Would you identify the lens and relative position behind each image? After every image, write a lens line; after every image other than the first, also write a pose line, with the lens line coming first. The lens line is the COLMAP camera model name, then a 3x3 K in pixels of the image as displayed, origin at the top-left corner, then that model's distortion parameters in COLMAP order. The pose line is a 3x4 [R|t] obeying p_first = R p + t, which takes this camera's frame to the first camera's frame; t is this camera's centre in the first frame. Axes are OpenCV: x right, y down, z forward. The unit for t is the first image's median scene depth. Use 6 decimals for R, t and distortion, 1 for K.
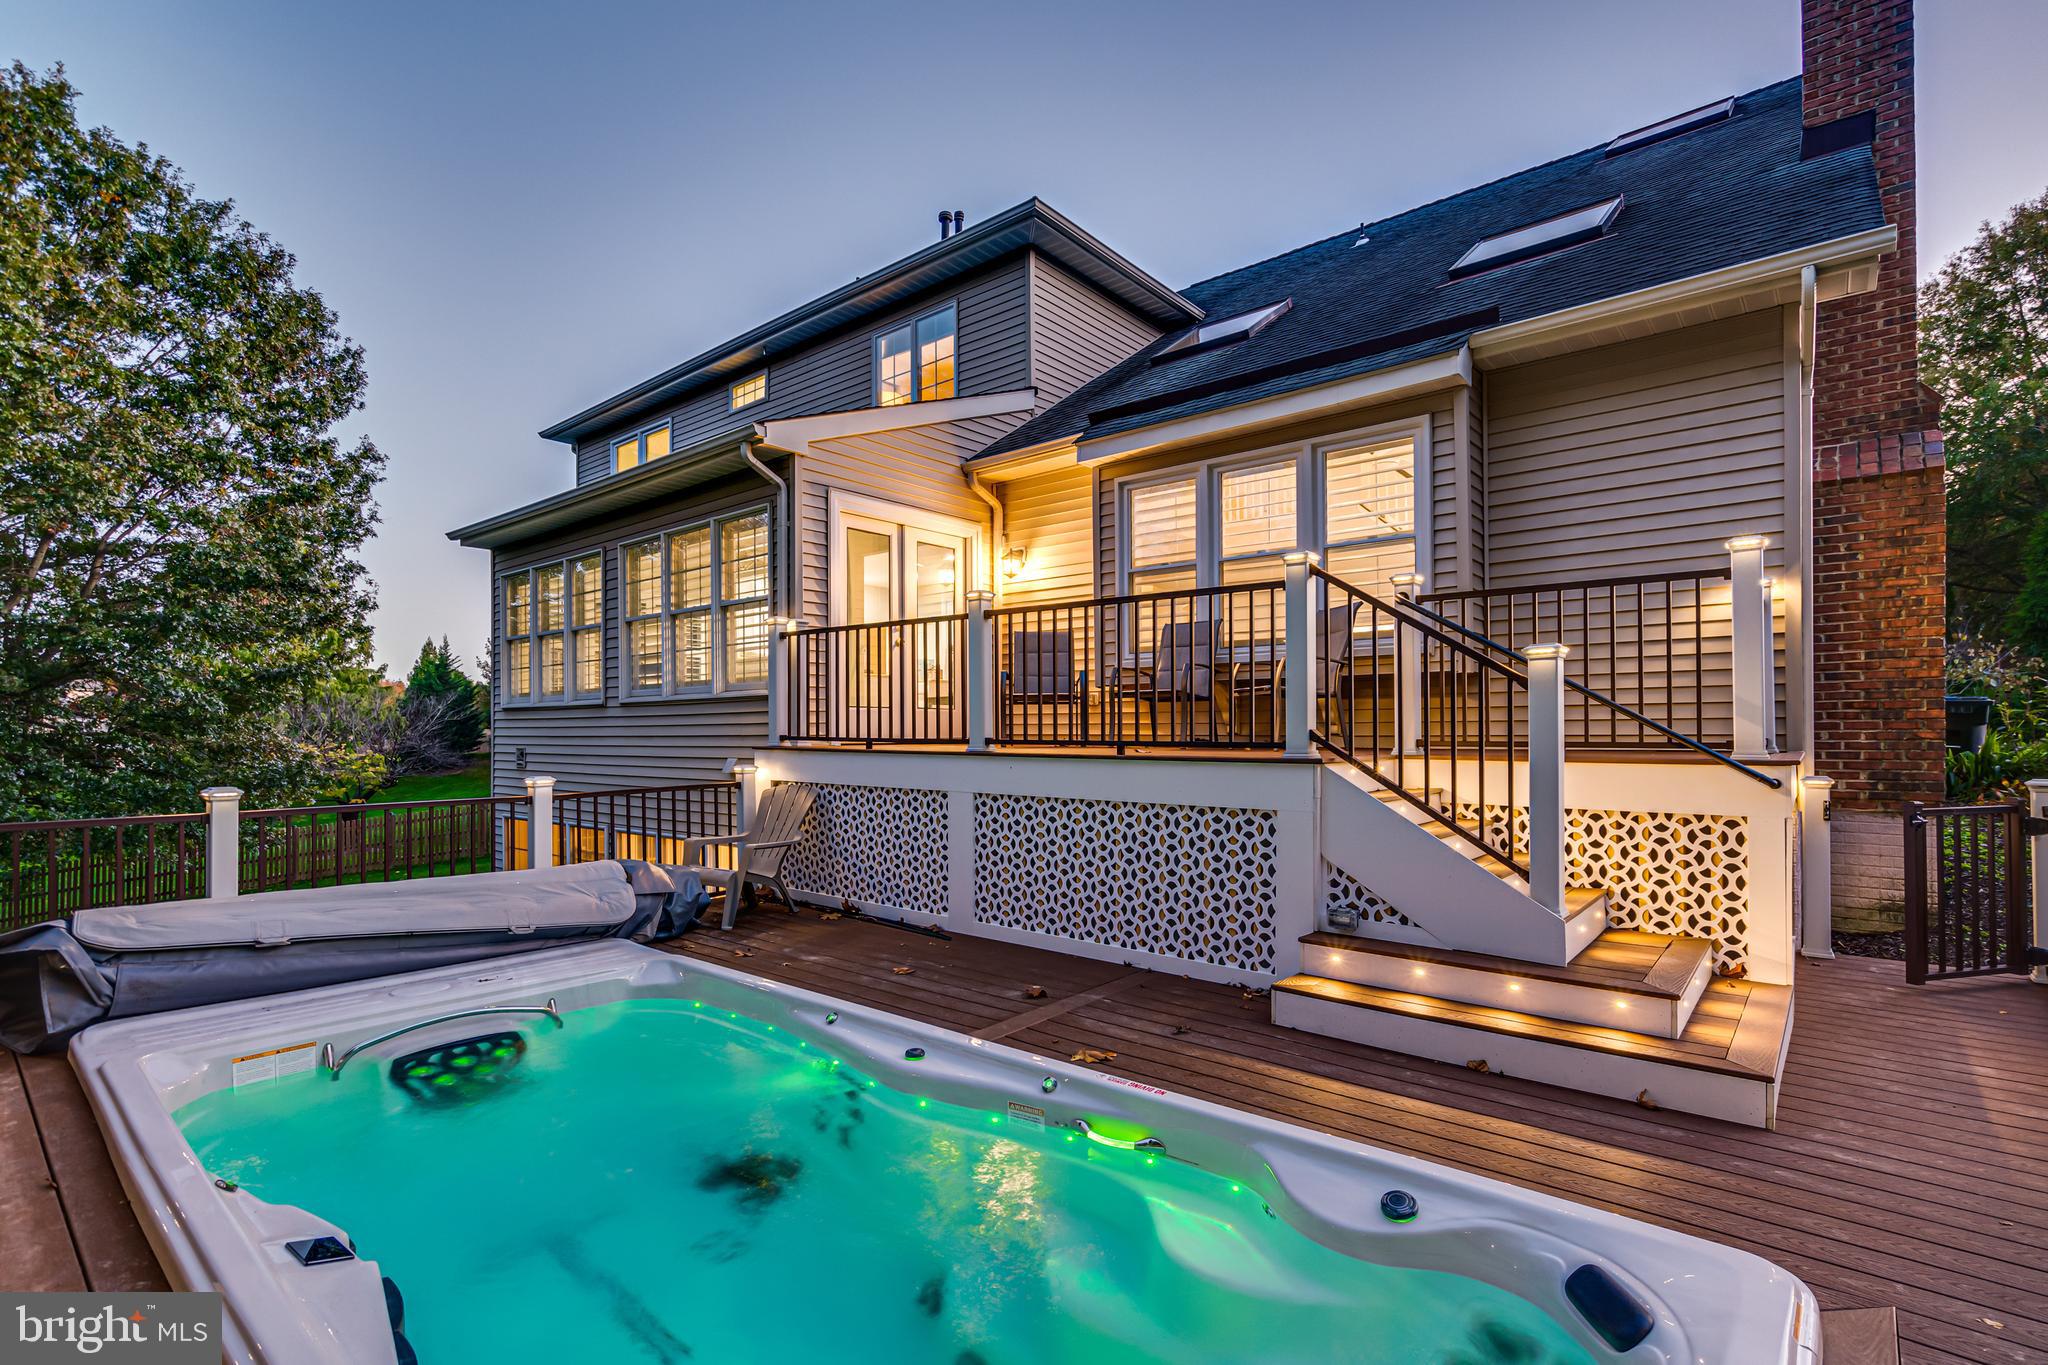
lens RADIAL K [[942.7, 0, 1029.0], [0, 942.7, 728.3], [0, 0, 1]] dist [-0.008807, 0.000699]
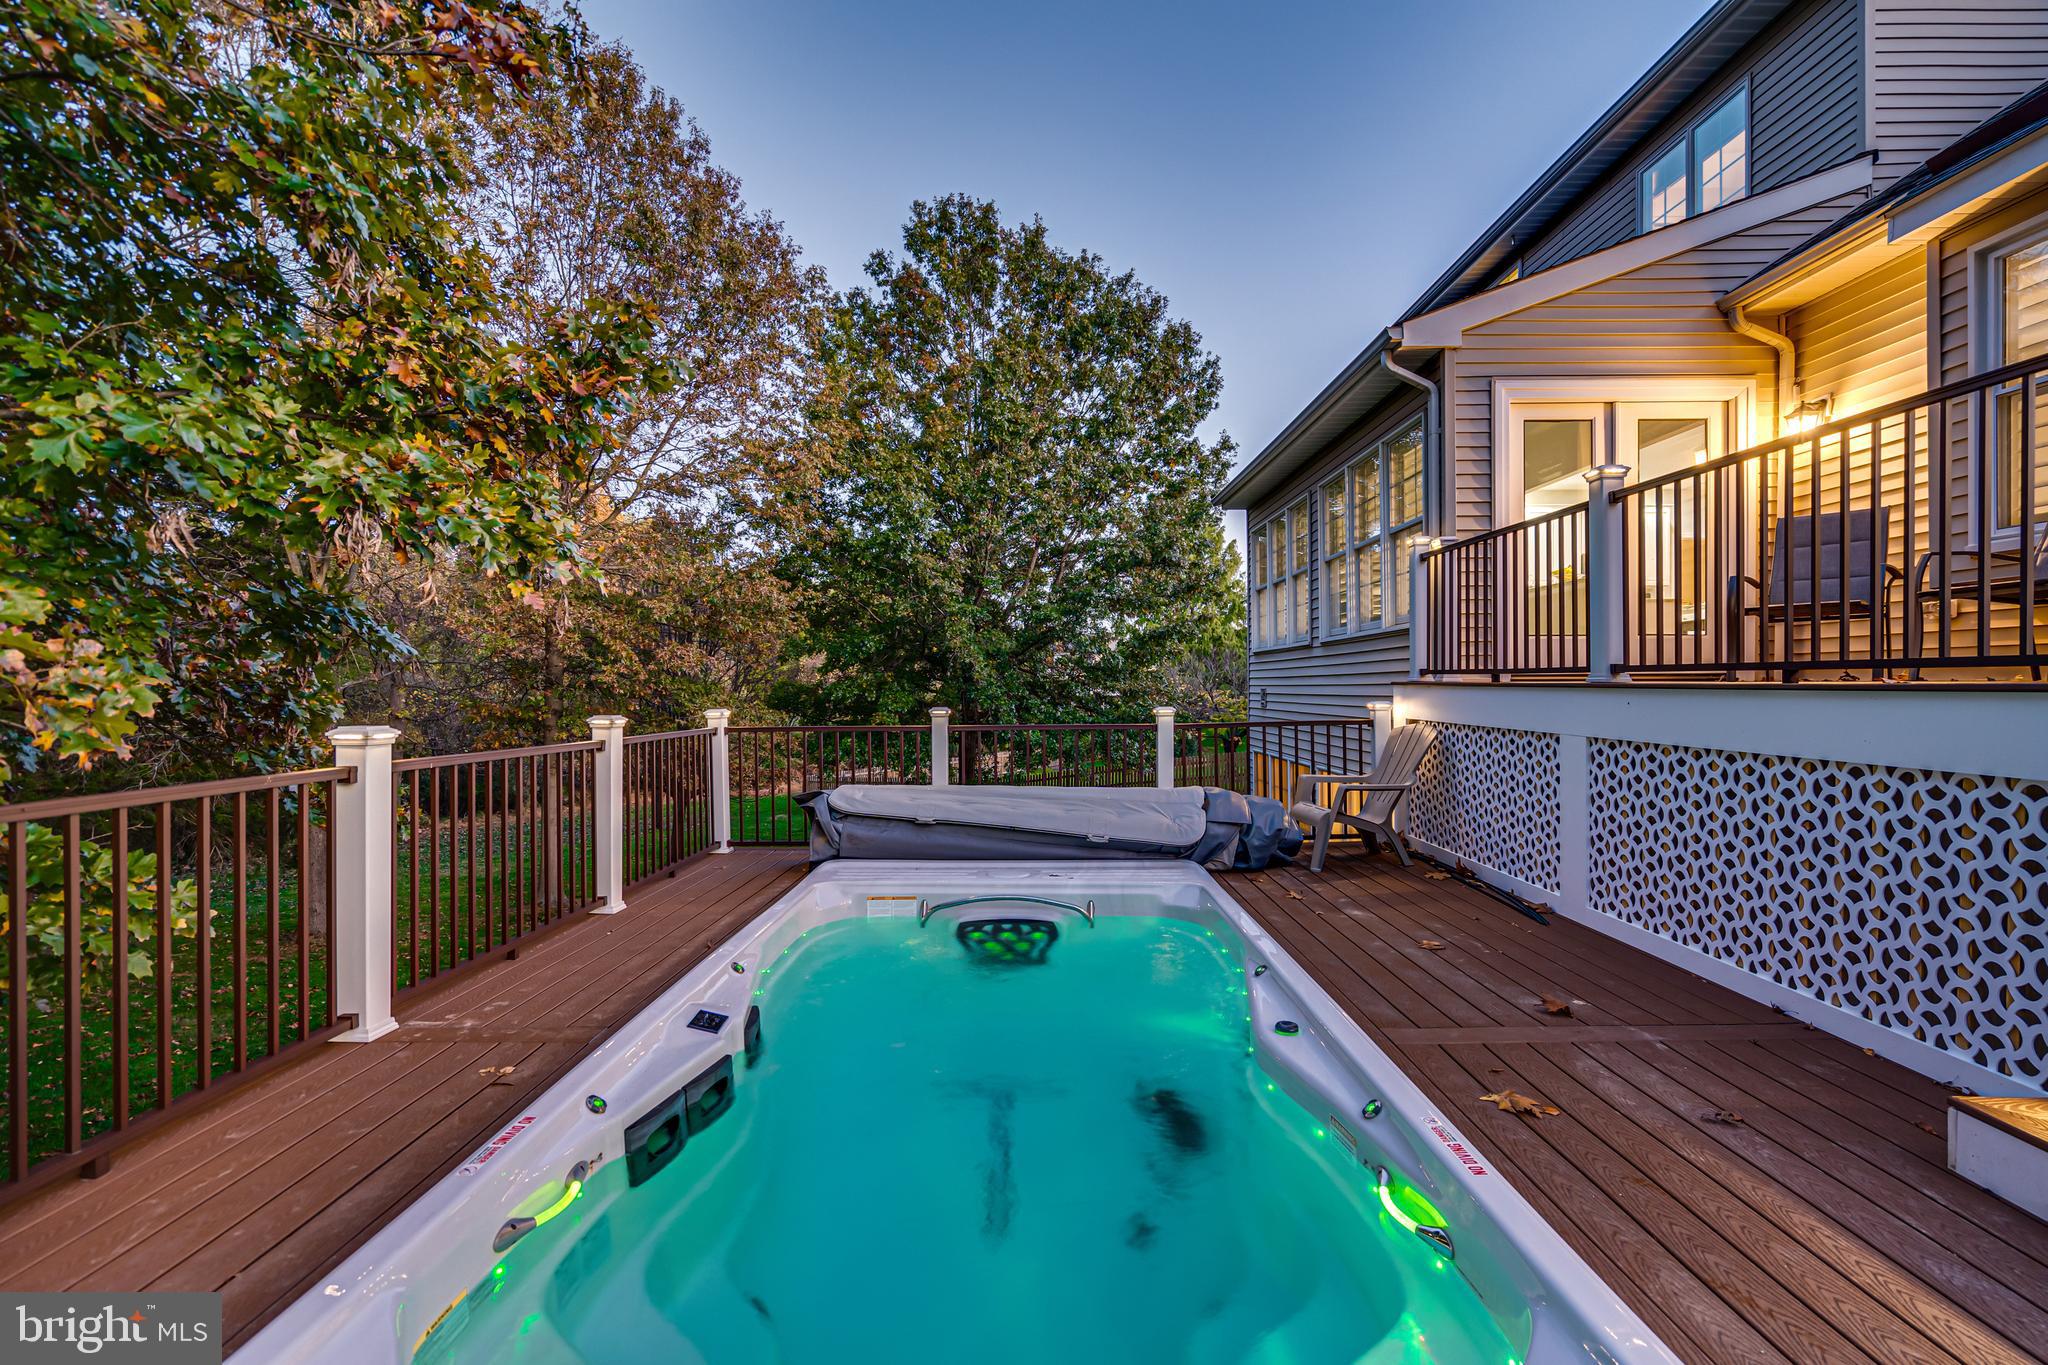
lens RADIAL K [[943.4, 0, 1034.9], [0, 943.4, 691.2], [0, 0, 1]] dist [-0.001870, 0.001356]
pose [[0.645434, 0.003631, -0.763808, 0.231143], [0.006636, 0.999924, 0.010361, 0.021094], [0.763787, -0.011756, 0.645361, 0.175826]]
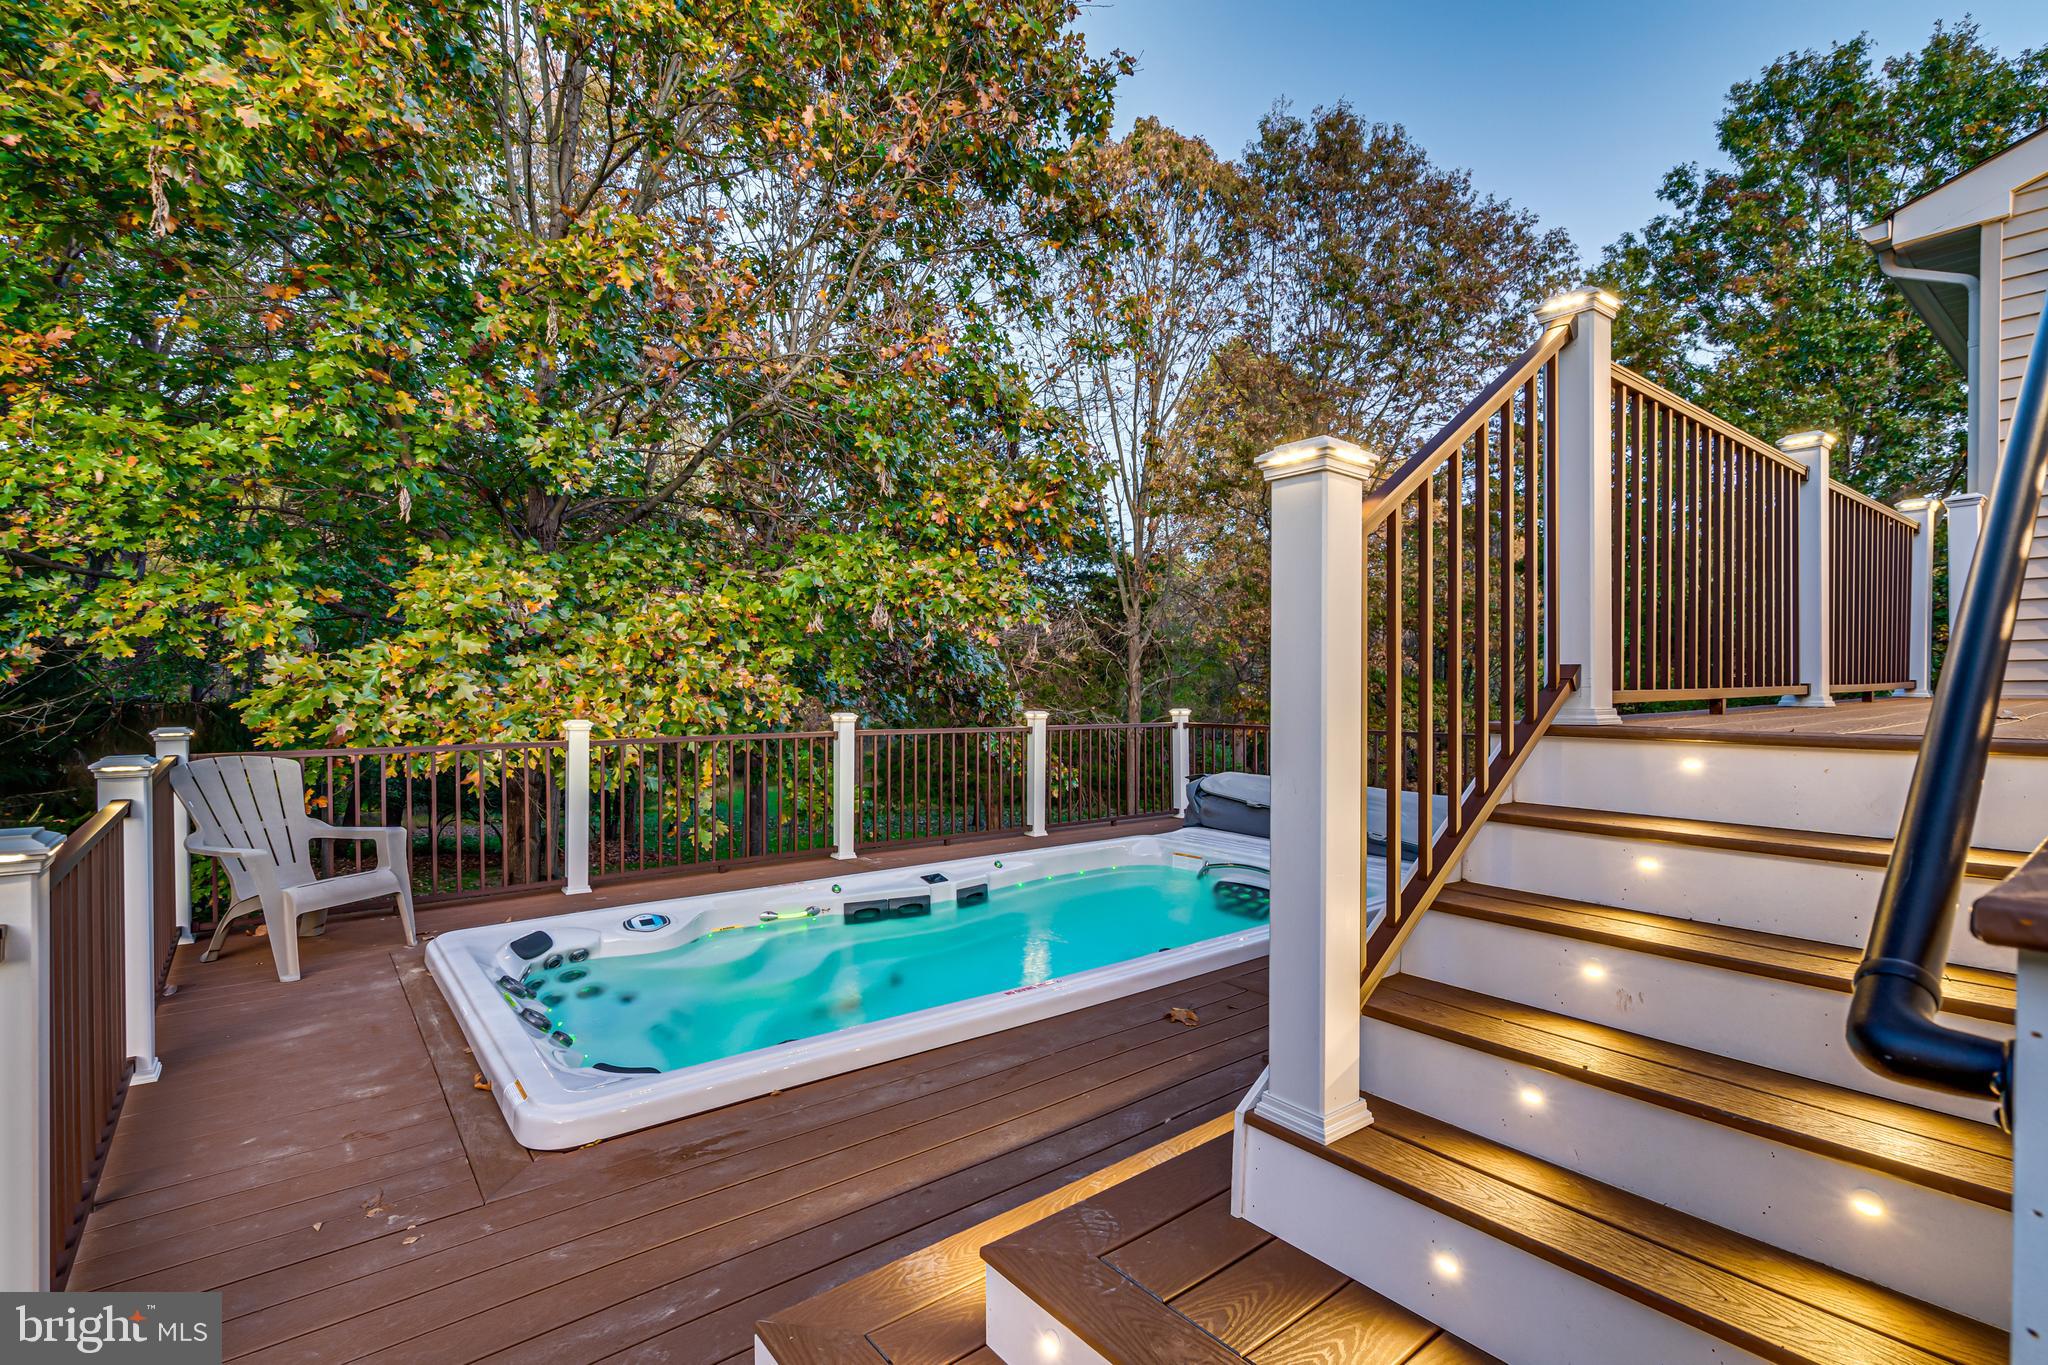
lens RADIAL K [[954.4, 0, 985.3], [0, 954.4, 689.8], [0, 0, 1]] dist [-0.002323, 0.000424]
pose [[-0.215790, 0.010539, -0.976383, 0.656724], [0.005772, 0.999938, 0.009518, 0.006280], [0.976423, -0.003582, -0.215837, 0.636990]]
